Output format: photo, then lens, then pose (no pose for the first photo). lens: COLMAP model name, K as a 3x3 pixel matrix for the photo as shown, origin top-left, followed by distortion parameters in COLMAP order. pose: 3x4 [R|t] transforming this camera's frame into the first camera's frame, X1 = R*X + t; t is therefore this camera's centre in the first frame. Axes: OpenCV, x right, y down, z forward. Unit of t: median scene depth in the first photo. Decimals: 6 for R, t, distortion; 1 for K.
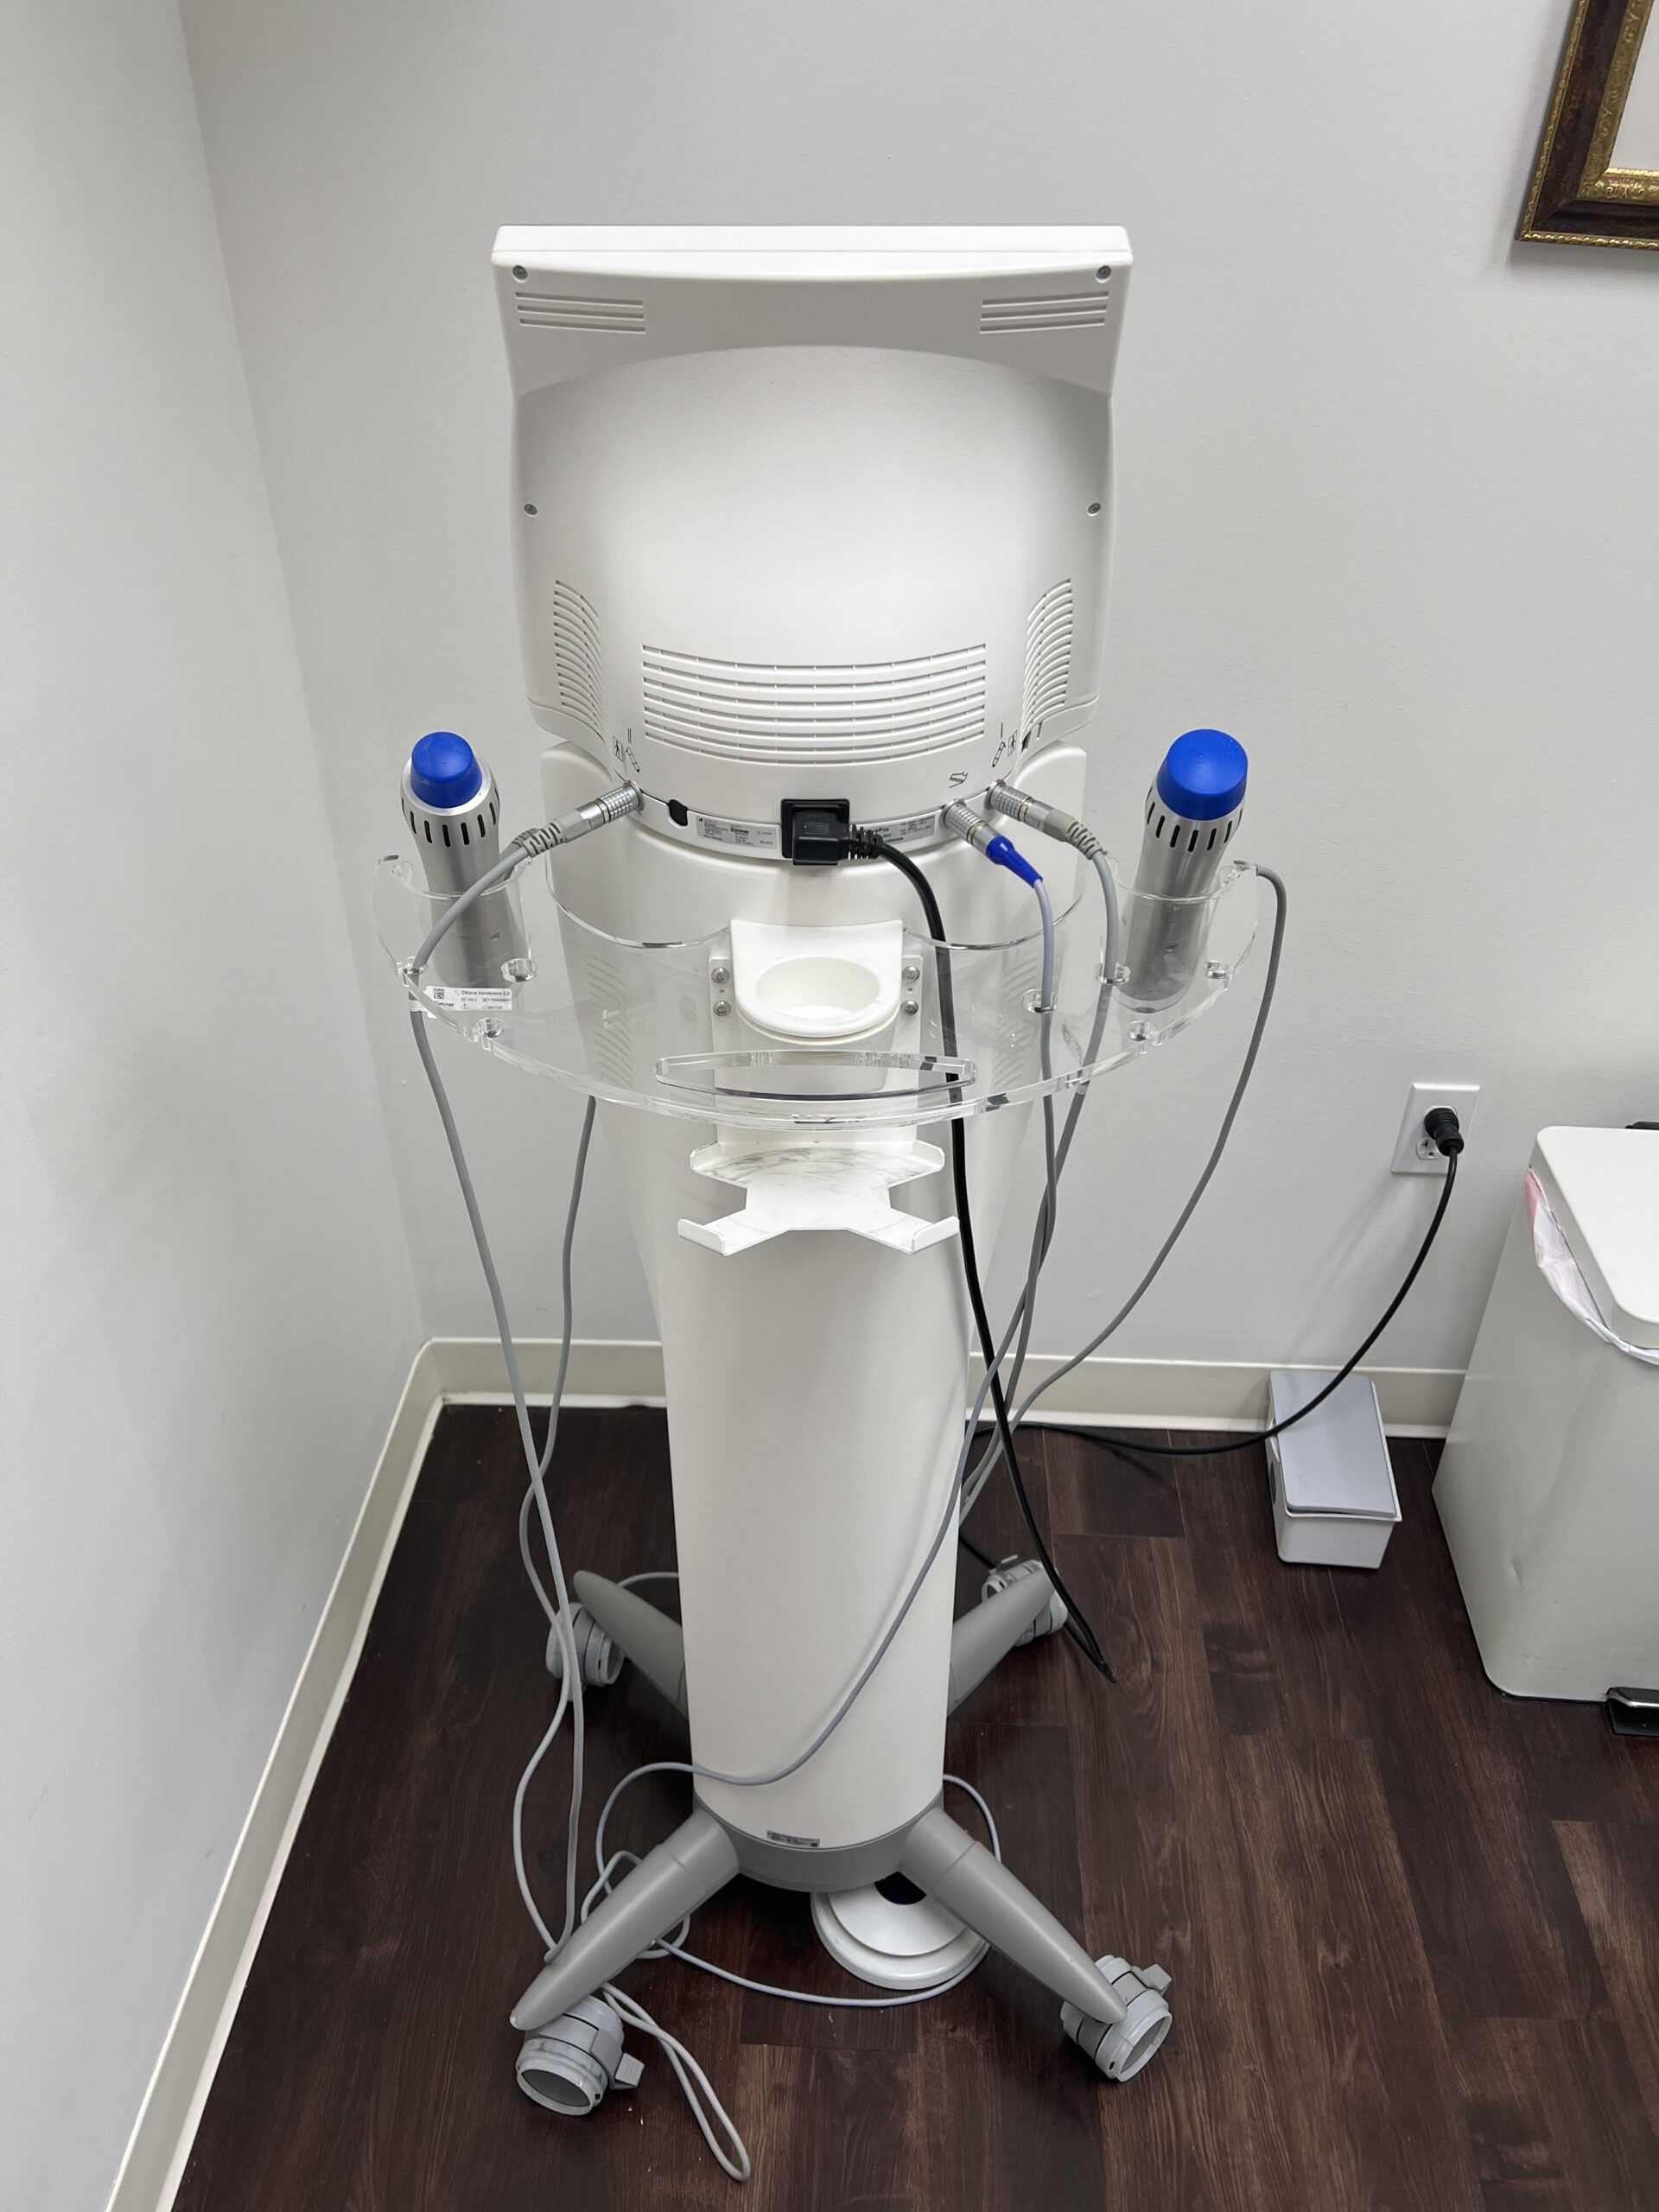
lens RADIAL K [[1646.4, 0, 835.3], [0, 1646.4, 1108.6], [0, 0, 1]] dist [0.027952, -0.041263]
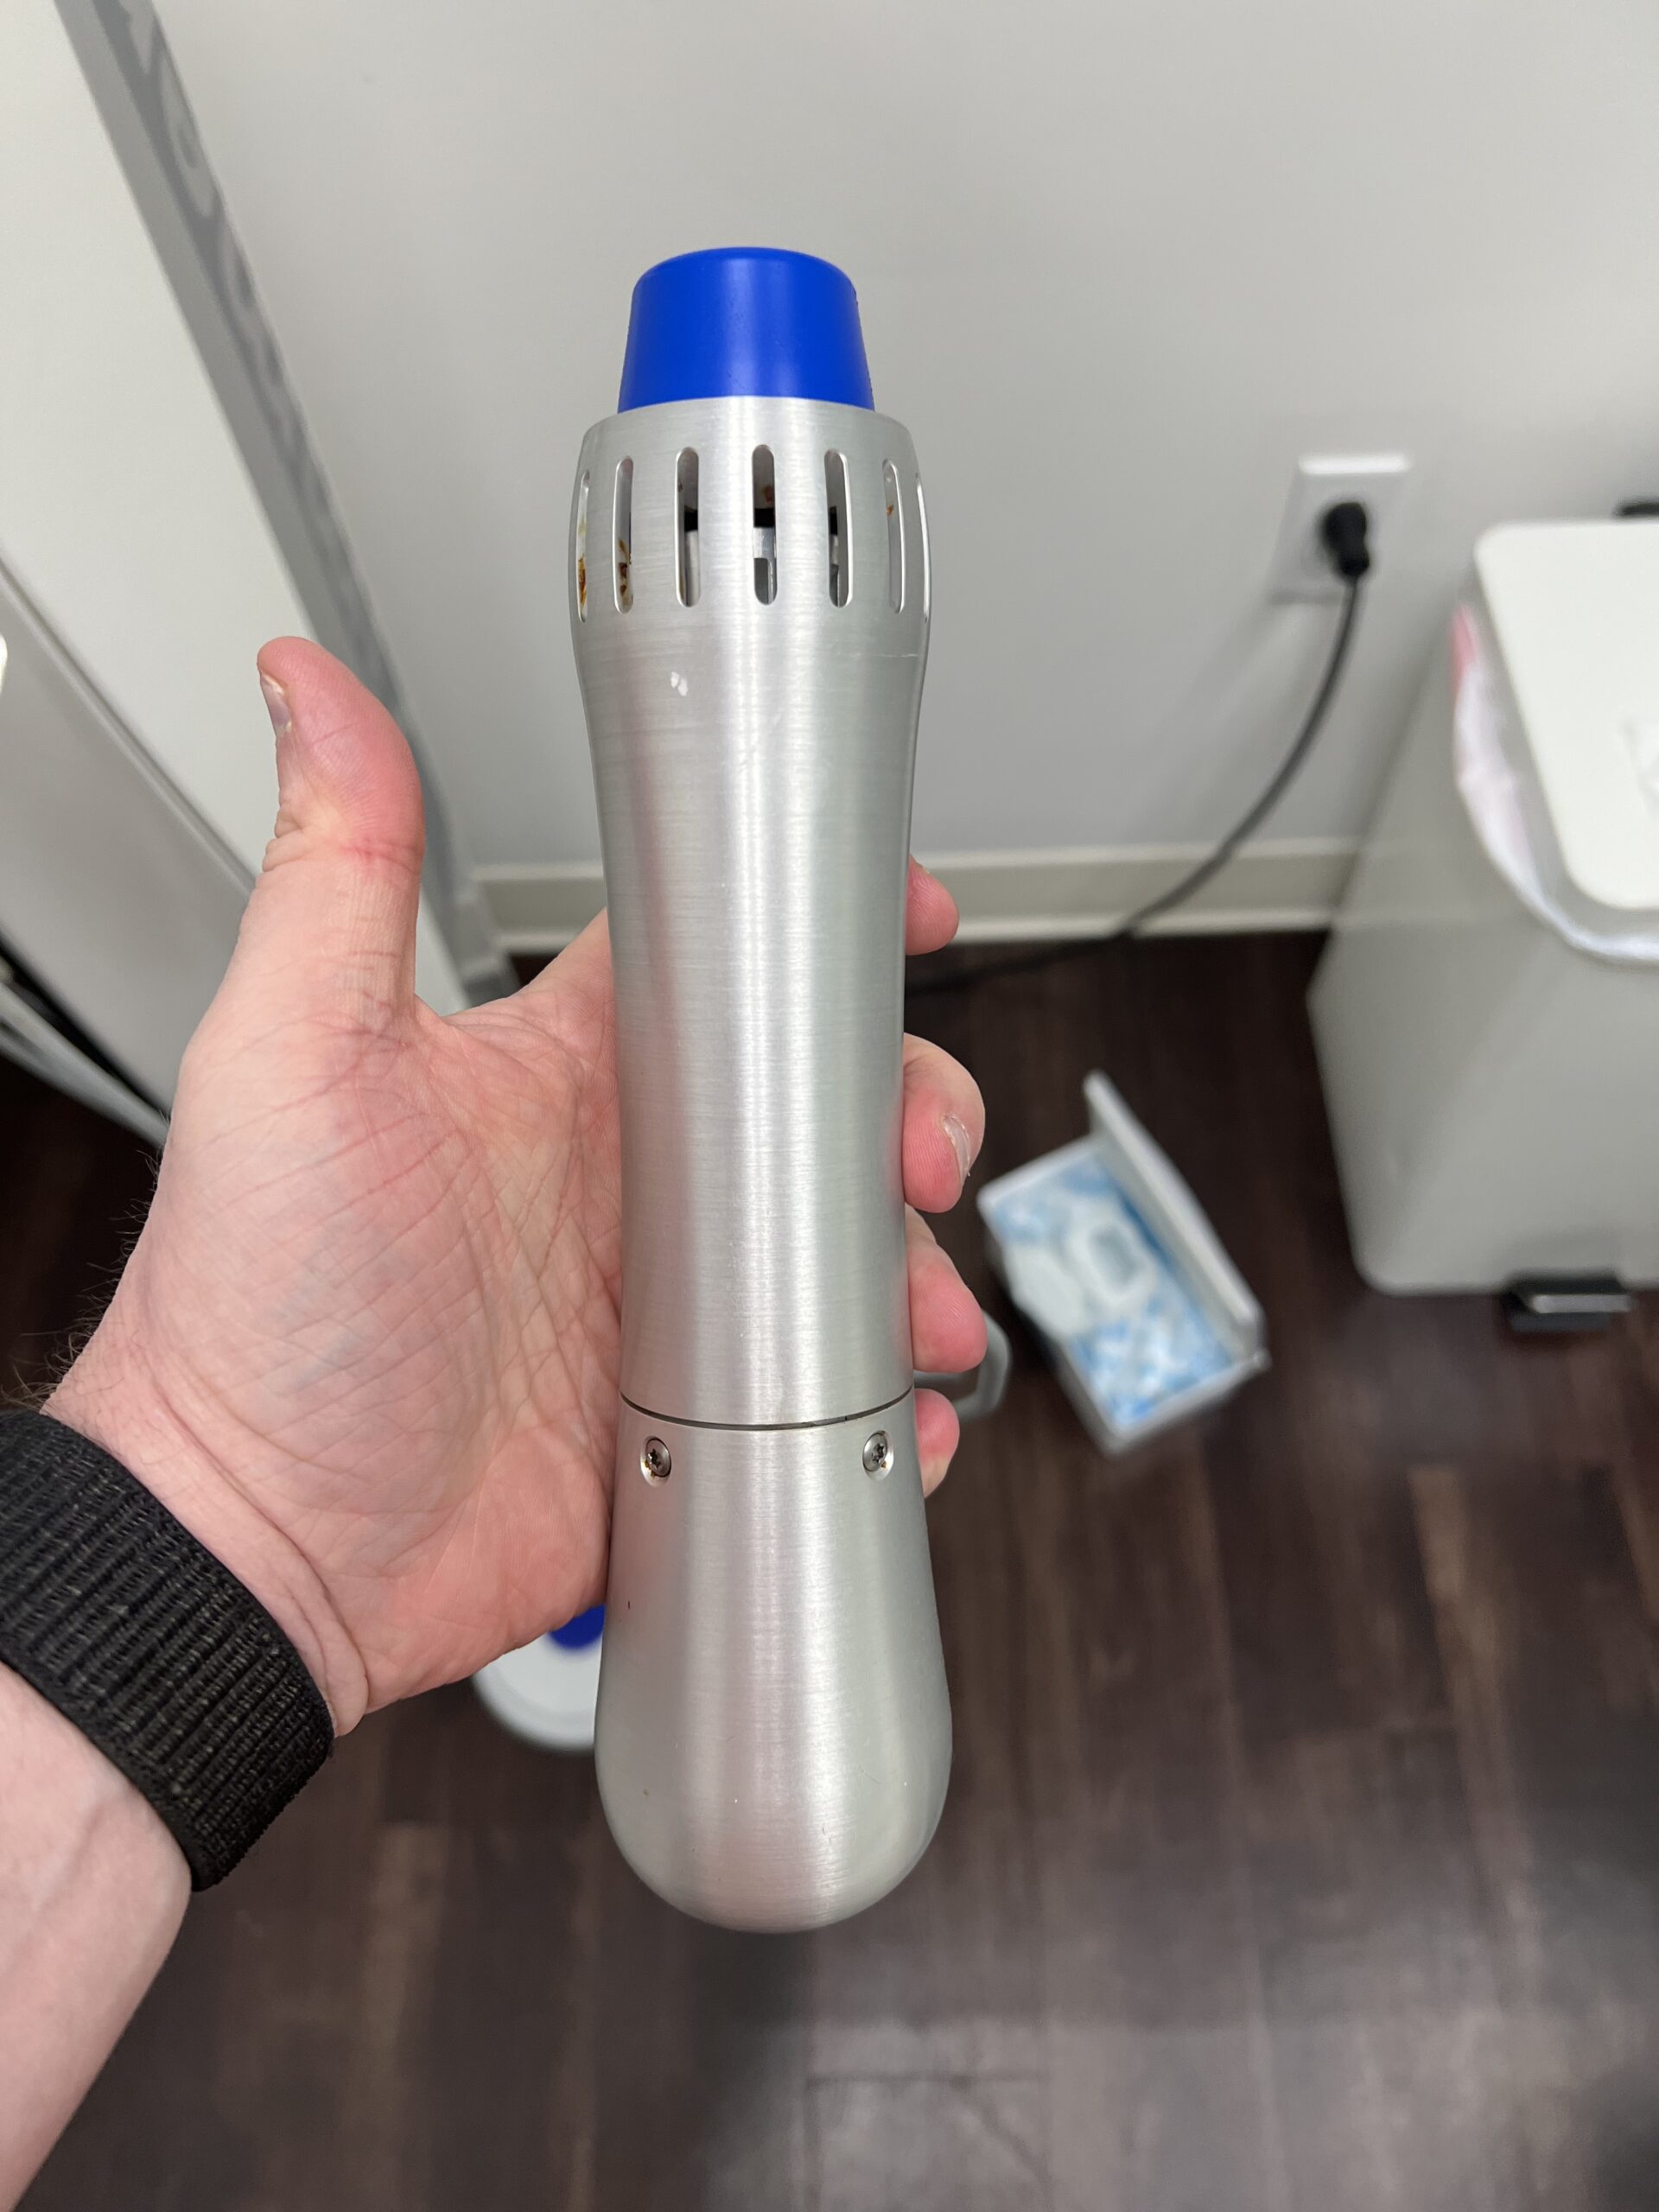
lens RADIAL K [[1646.4, 0, 813.9], [0, 1646.4, 1113.4], [0, 0, 1]] dist [0.027952, -0.041263]
pose [[0.997615, -0.067914, -0.012317, 0.170544], [0.066695, 0.902575, 0.425336, -0.078091], [-0.017769, -0.425143, 0.904952, 0.360174]]
